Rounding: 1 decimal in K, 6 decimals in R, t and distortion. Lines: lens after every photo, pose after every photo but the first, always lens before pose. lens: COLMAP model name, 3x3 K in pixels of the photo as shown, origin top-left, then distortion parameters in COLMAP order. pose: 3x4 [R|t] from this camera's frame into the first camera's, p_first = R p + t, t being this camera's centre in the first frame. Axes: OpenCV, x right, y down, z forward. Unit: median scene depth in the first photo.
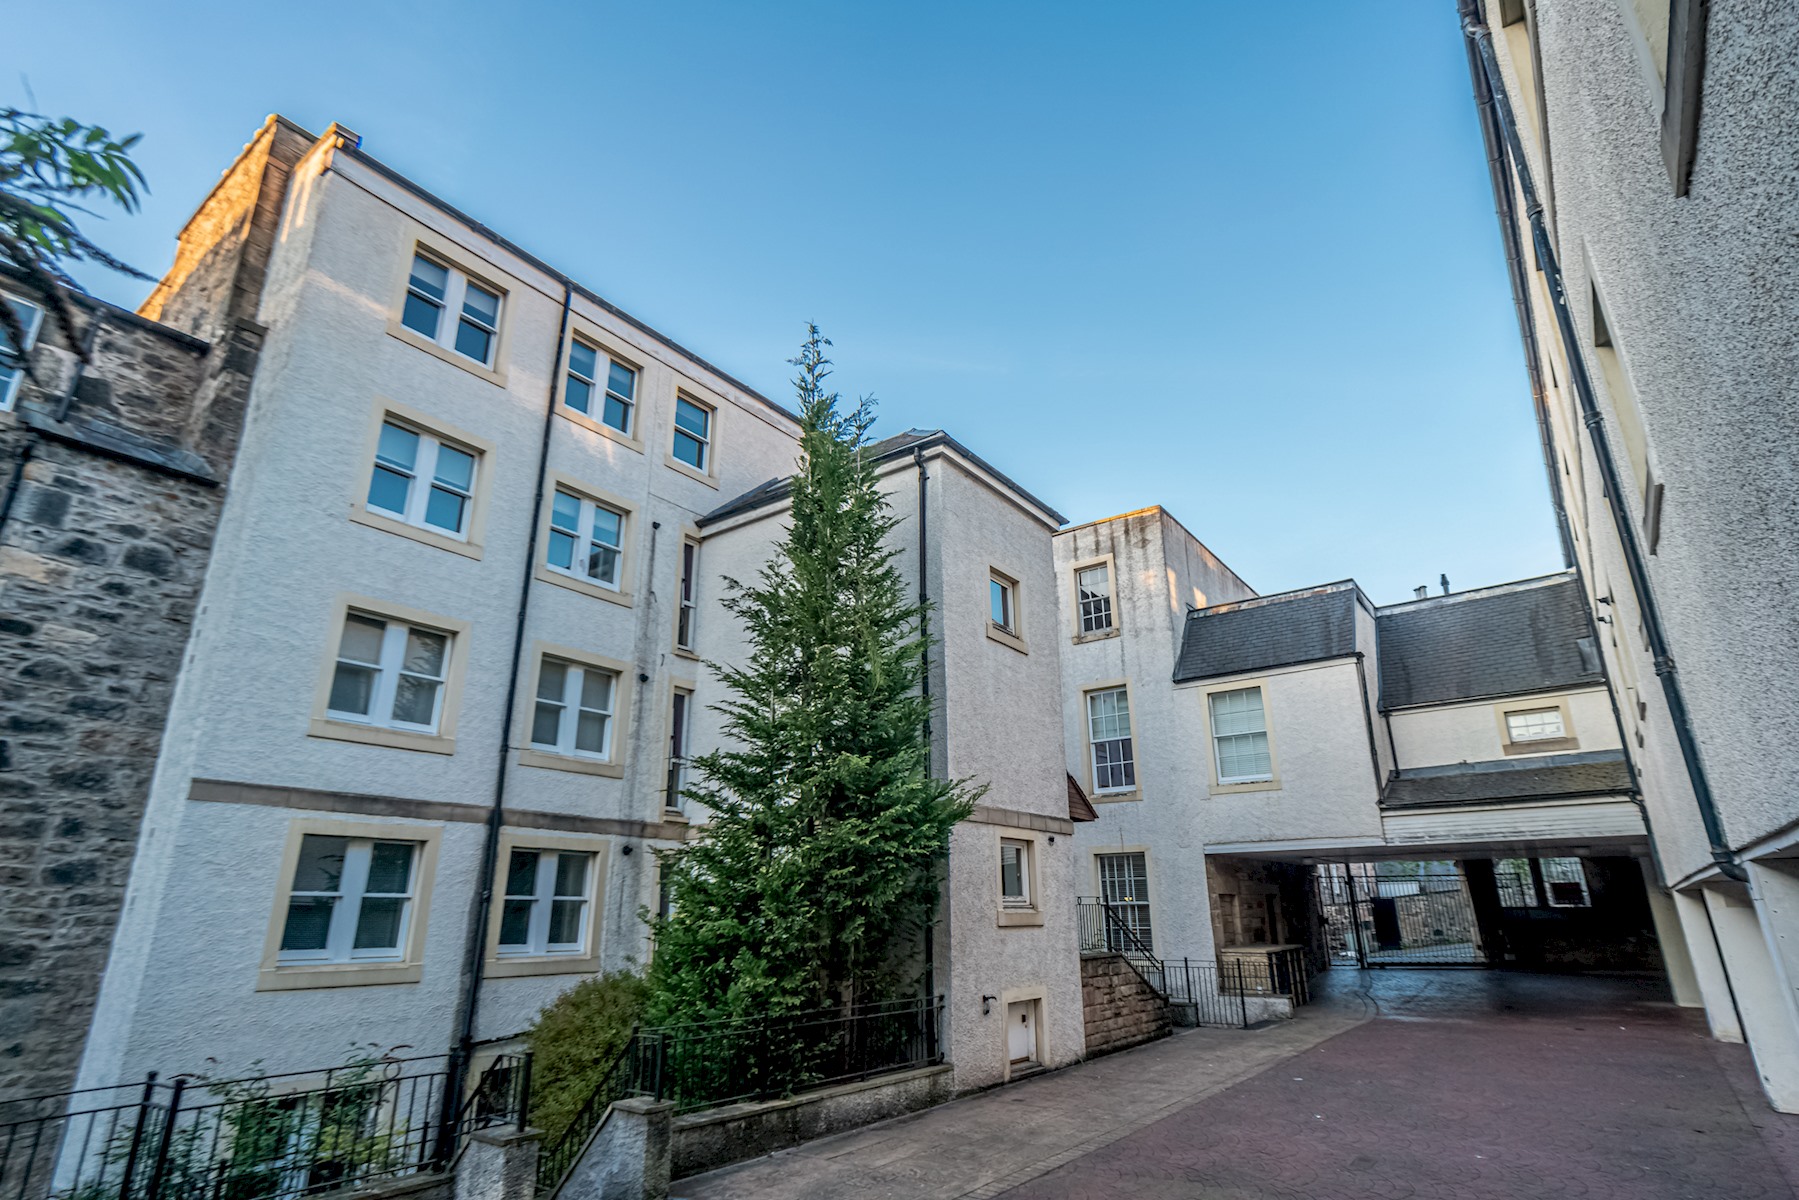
lens RADIAL K [[917.2, 0, 899.5], [0, 917.2, 600.0], [0, 0, 1]] dist [-0.002280, 0.000449]
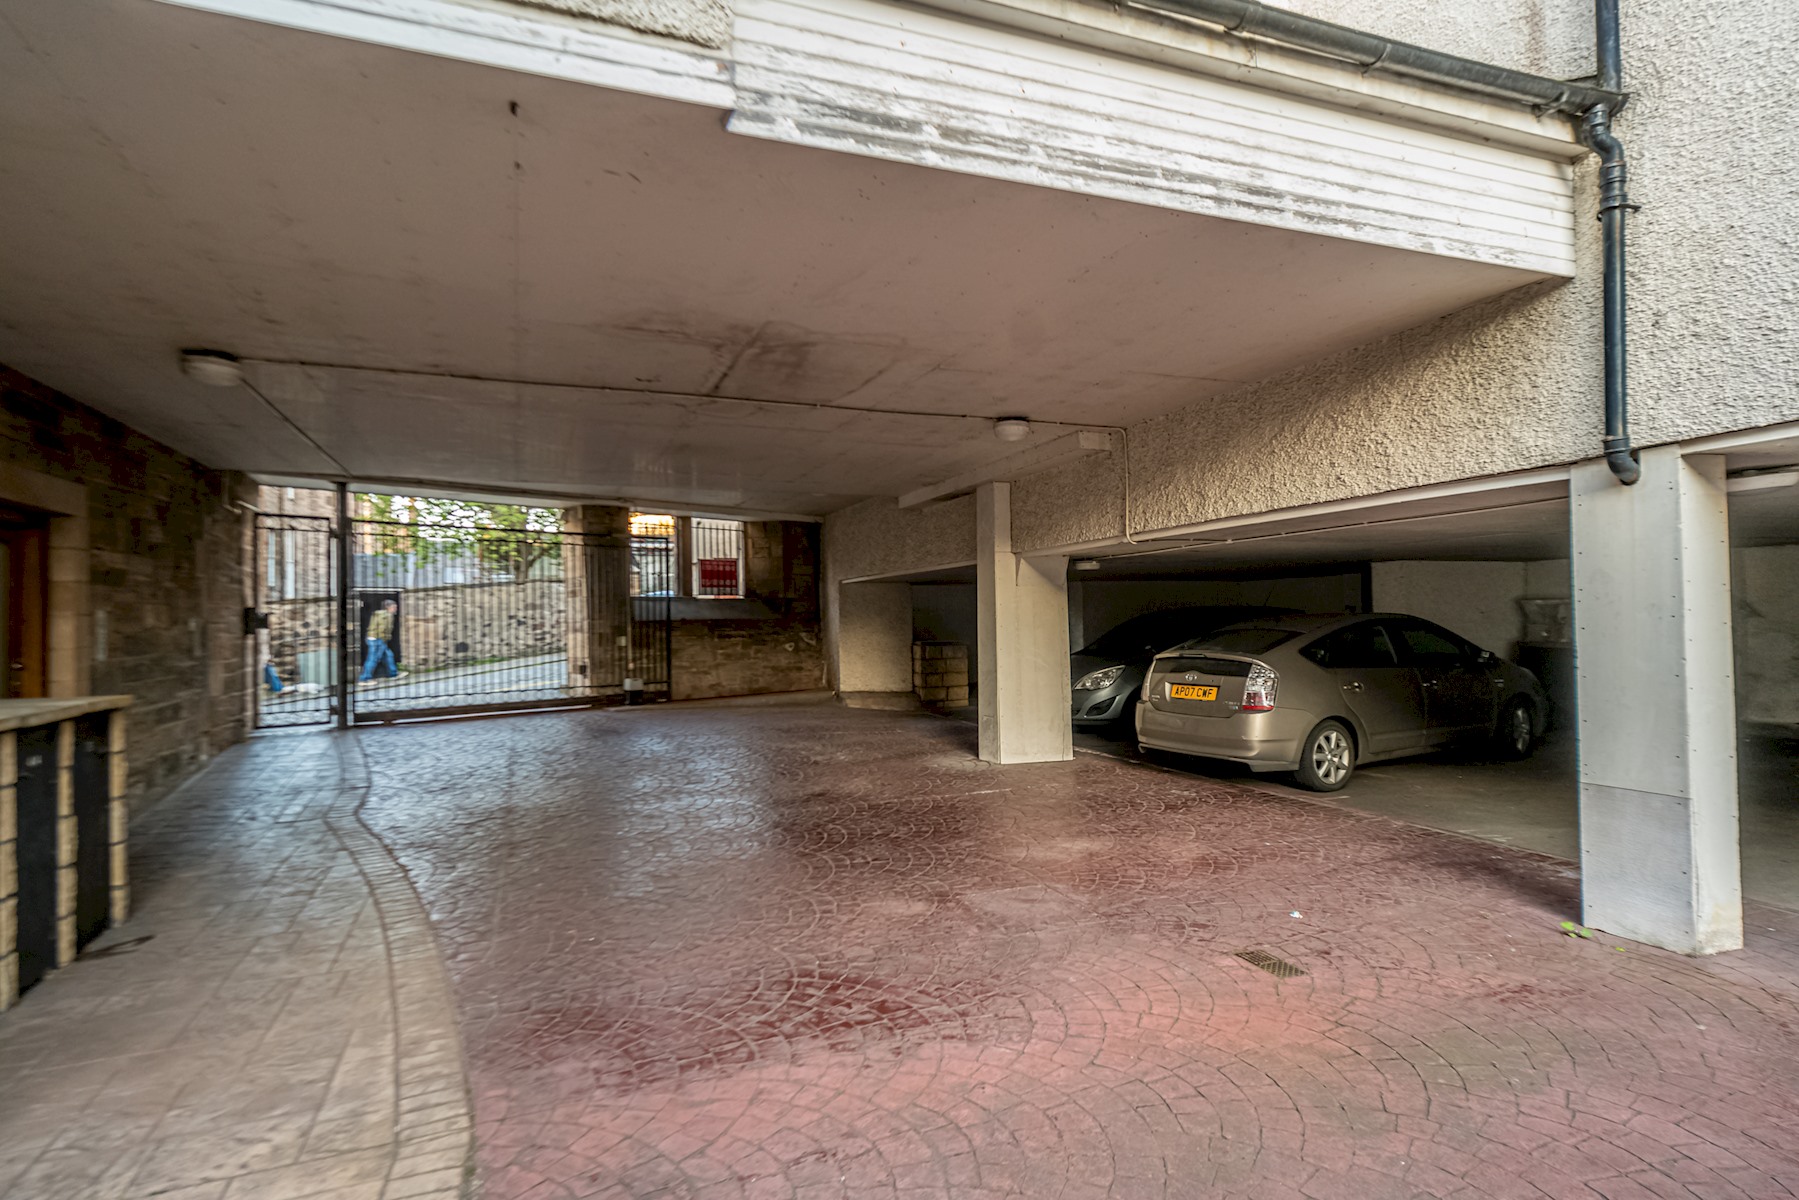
lens RADIAL K [[917.2, 0, 899.5], [0, 917.2, 600.0], [0, 0, 1]] dist [-0.002280, 0.000449]
pose [[0.523805, 0.019039, 0.851625, 0.282226], [-0.261648, 0.955017, 0.139580, 0.221572], [-0.810659, -0.295938, 0.505224, 0.600875]]
